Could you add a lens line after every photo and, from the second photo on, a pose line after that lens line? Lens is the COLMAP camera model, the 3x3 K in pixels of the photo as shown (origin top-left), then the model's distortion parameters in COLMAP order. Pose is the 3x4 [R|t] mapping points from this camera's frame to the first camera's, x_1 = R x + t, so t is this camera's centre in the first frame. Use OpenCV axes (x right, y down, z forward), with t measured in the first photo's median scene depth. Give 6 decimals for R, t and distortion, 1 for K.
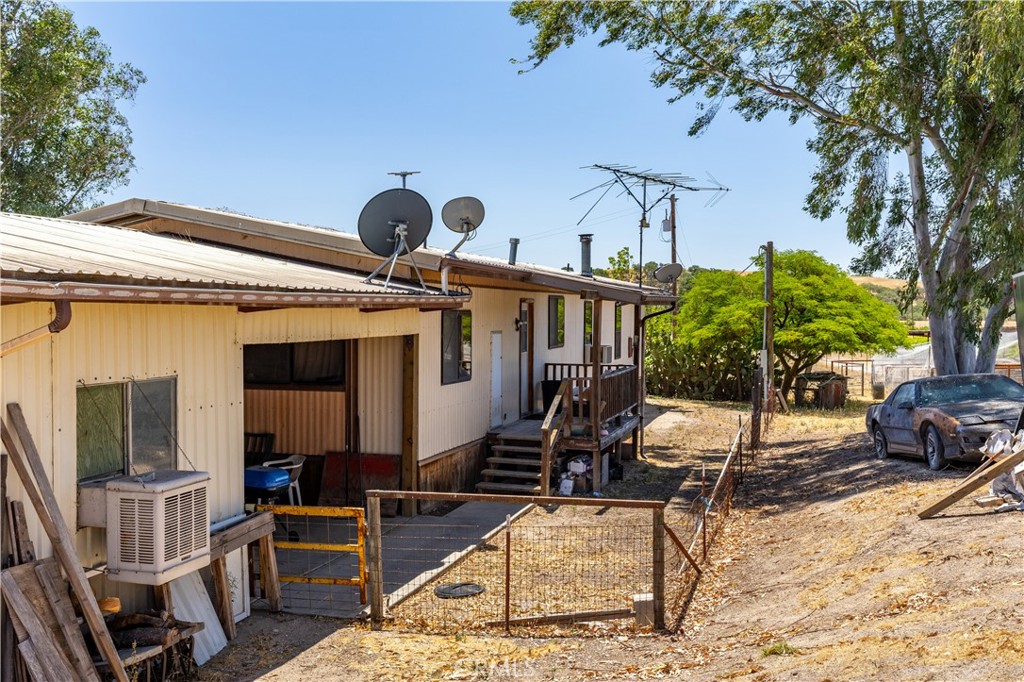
lens RADIAL K [[1008.3, 0, 510.2], [0, 1008.3, 339.7], [0, 0, 1]] dist [-0.018231, 0.000000]
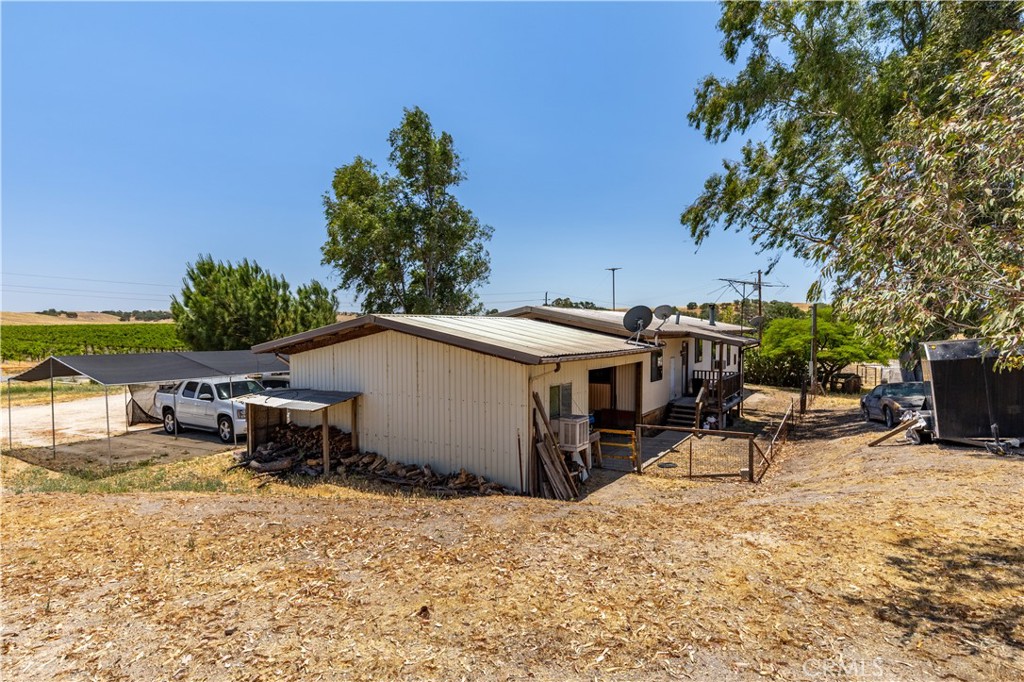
lens RADIAL K [[538.3, 0, 517.5], [0, 538.3, 347.0], [0, 0, 1]] dist [-0.001689, 0.000249]
pose [[0.965765, 0.003925, -0.259389, -0.040912], [-0.004279, 0.999991, -0.000799, -0.032021], [0.259384, 0.001882, 0.965773, -0.270299]]
